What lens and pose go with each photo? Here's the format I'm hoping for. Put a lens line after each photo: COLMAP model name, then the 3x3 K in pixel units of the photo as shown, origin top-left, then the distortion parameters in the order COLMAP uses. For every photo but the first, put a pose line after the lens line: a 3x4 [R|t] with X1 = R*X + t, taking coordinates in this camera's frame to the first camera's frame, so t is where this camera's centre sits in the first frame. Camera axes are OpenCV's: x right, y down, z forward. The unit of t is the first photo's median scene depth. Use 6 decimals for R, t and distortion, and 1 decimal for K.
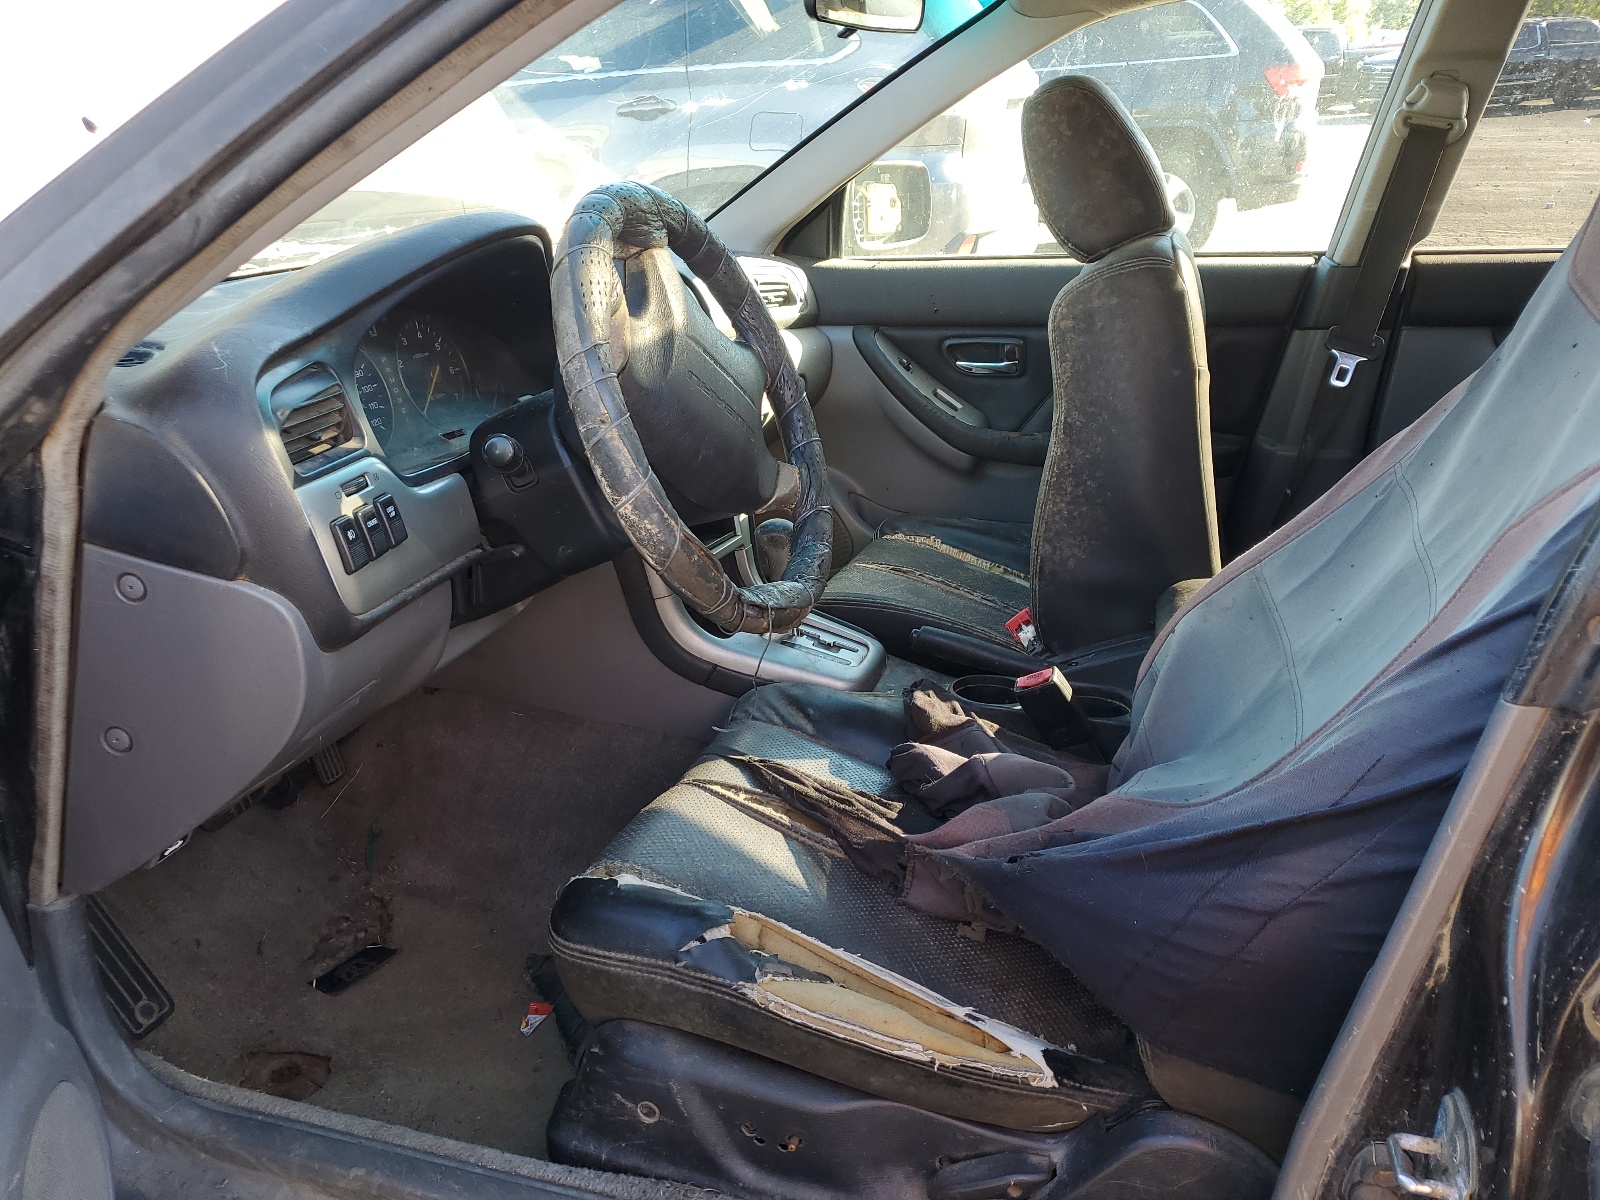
lens RADIAL K [[1188.3, 0, 800.0], [0, 1188.3, 600.0], [0, 0, 1]] dist [0.005766, 0.000117]
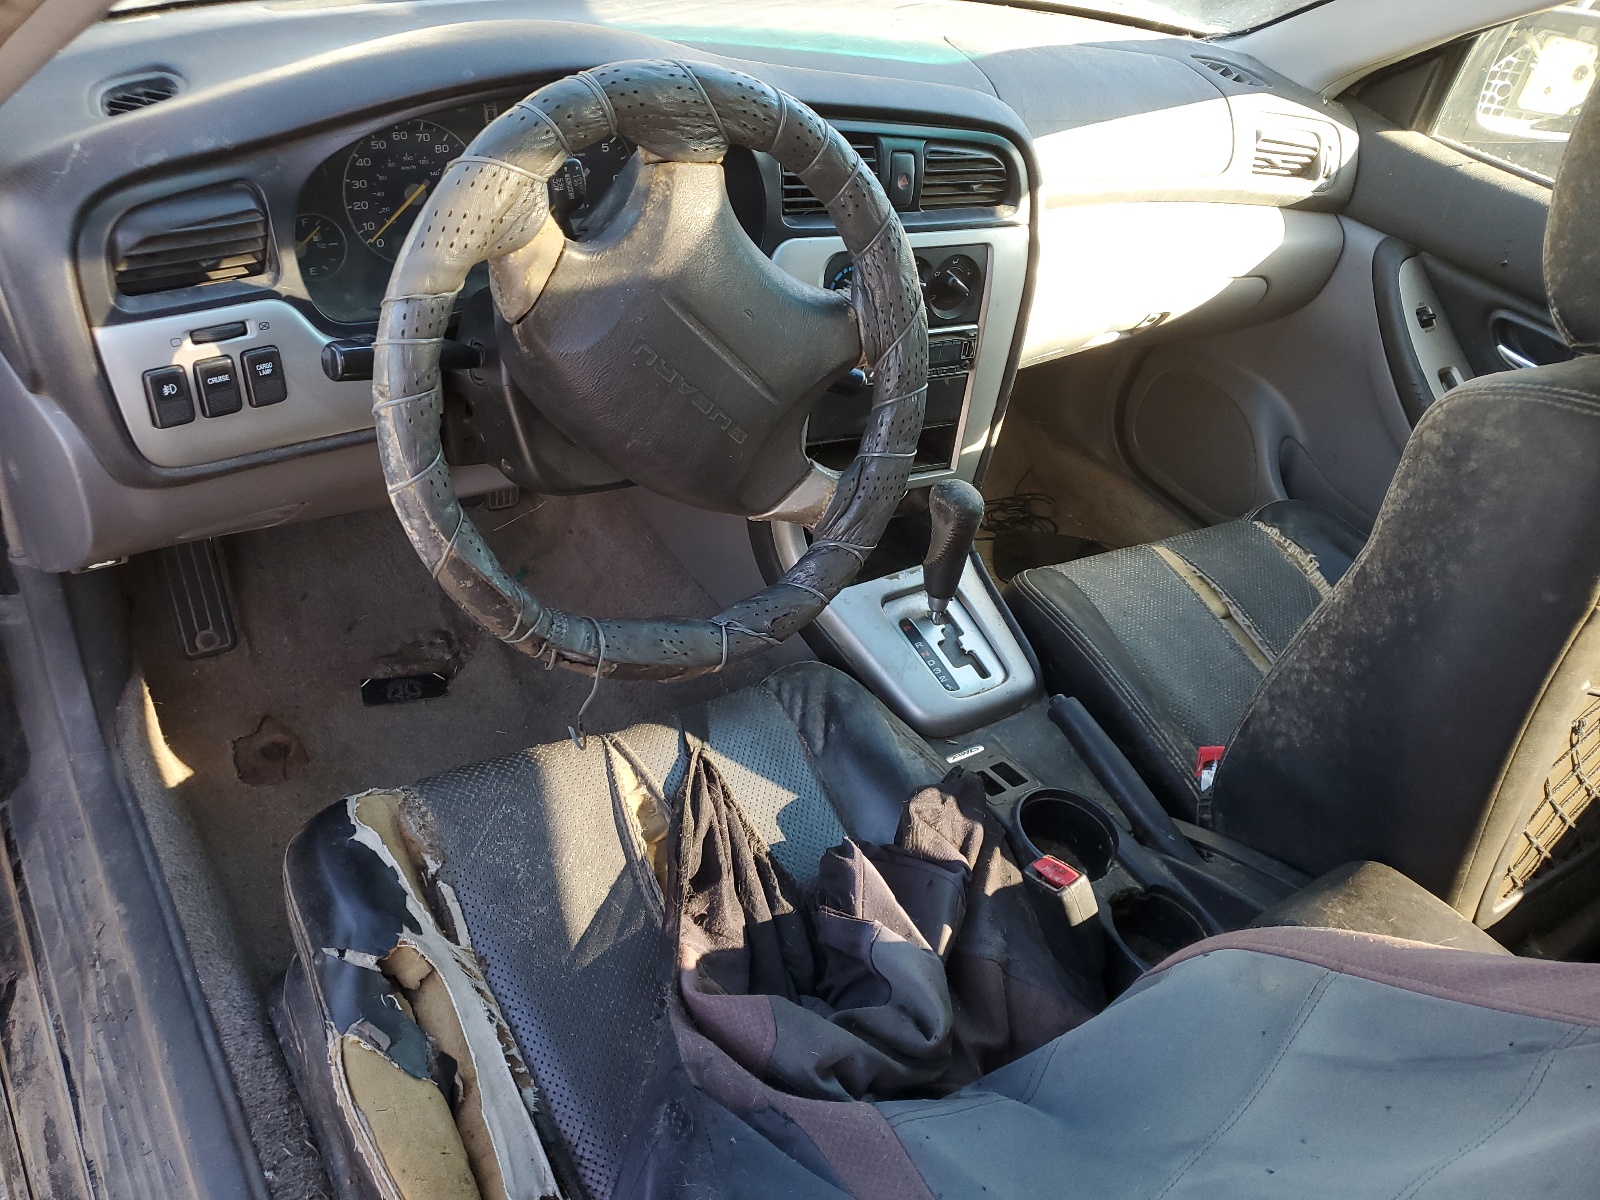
lens RADIAL K [[1203.4, 0, 799.8], [0, 1203.4, 545.8], [0, 0, 1]] dist [0.004600, 0.000371]
pose [[0.758921, 0.489164, -0.429833, 0.293812], [-0.373543, 0.867708, 0.327946, -0.285995], [0.533389, -0.088325, 0.841246, 0.308070]]
